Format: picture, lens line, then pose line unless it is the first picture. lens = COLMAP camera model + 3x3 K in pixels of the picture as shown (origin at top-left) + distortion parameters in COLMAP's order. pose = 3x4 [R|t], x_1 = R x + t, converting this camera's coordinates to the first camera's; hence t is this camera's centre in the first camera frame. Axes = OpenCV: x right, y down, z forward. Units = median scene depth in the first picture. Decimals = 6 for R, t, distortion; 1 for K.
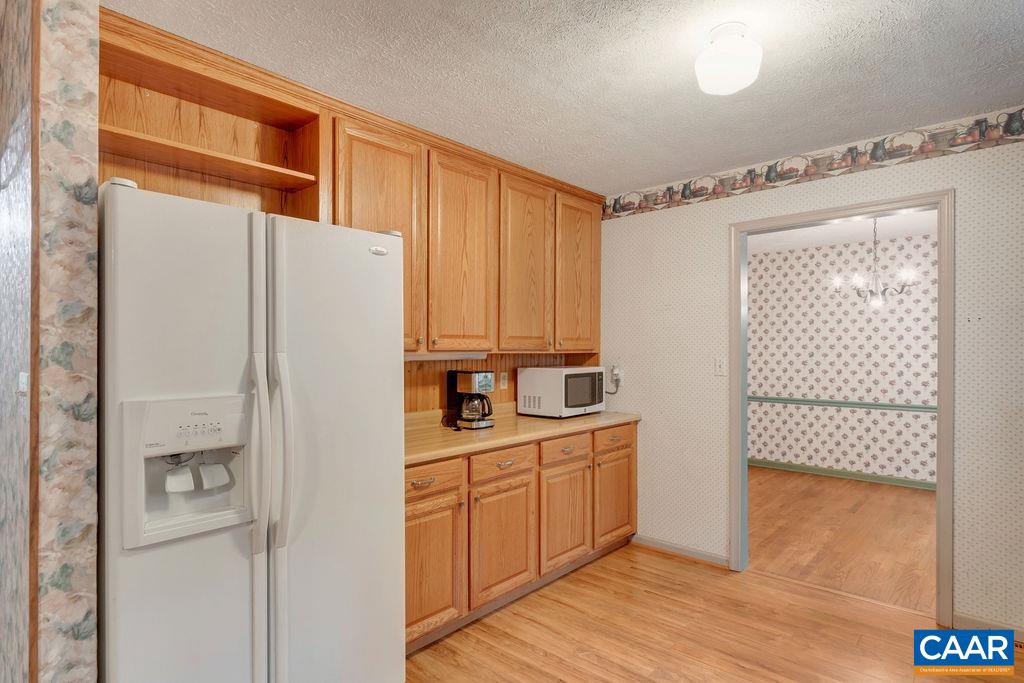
lens RADIAL K [[557.2, 0, 506.6], [0, 557.2, 346.1], [0, 0, 1]] dist [-0.002928, -0.001318]
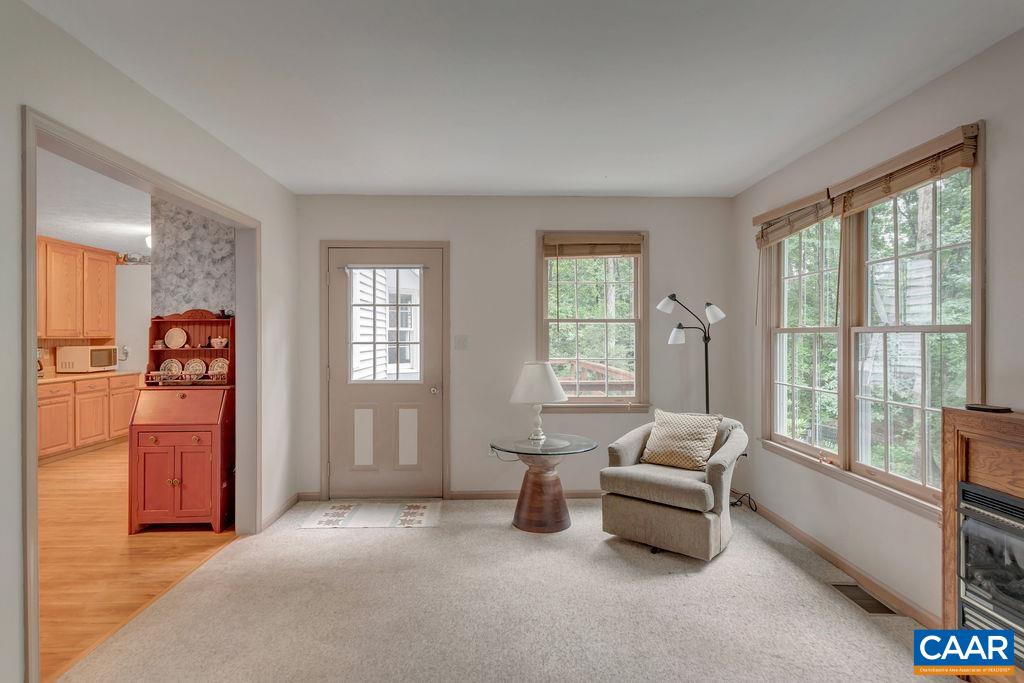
lens RADIAL K [[532.9, 0, 516.3], [0, 532.9, 337.6], [0, 0, 1]] dist [-0.000568, -0.000589]
pose [[0.713251, -0.005234, 0.700889, -0.118645], [0.002148, 0.999984, 0.005281, 0.003684], [-0.700905, -0.002261, 0.713251, -1.177513]]
